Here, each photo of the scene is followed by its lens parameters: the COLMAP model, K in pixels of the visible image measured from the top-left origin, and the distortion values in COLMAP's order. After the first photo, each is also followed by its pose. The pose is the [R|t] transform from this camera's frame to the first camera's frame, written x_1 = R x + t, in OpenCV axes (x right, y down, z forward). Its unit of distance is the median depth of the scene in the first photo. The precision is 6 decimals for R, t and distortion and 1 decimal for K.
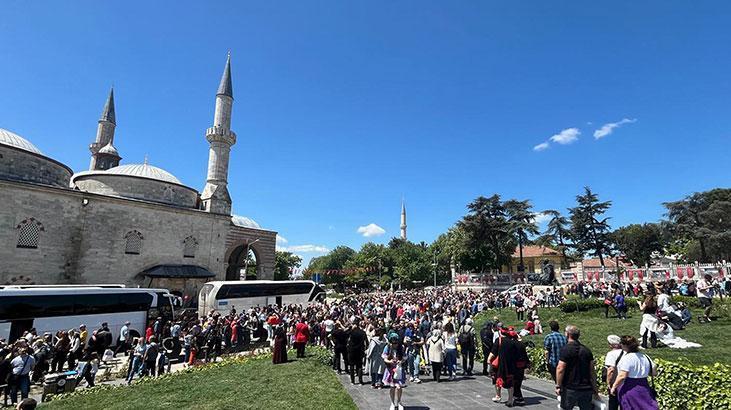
lens RADIAL K [[346.2, 0, 366.5], [0, 346.2, 218.1], [0, 0, 1]] dist [-0.003297, 0.000081]
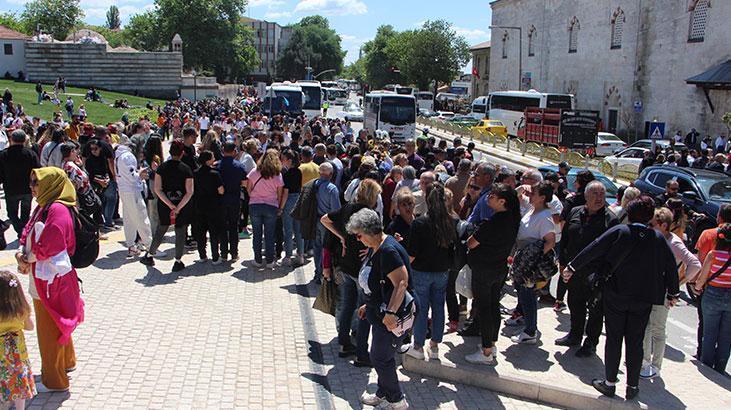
lens RADIAL K [[610.6, 0, 365.5], [0, 610.6, 205.0], [0, 0, 1]] dist [-0.001937, -0.000678]
pose [[-0.707577, 0.132394, -0.694122, 0.482074], [0.116084, 0.990725, 0.070634, 0.346241], [0.697036, -0.030598, -0.716383, 2.030884]]
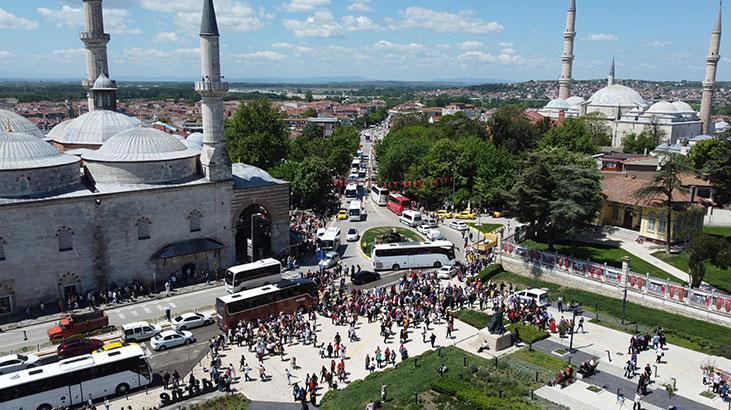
lens RADIAL K [[610.6, 0, 365.5], [0, 610.6, 205.0], [0, 0, 1]] dist [-0.001937, -0.000678]
pose [[0.959629, 0.053556, -0.276121, 0.772708], [0.054557, 0.927618, 0.369526, -1.025278], [0.275925, -0.369672, 0.887247, -0.700346]]
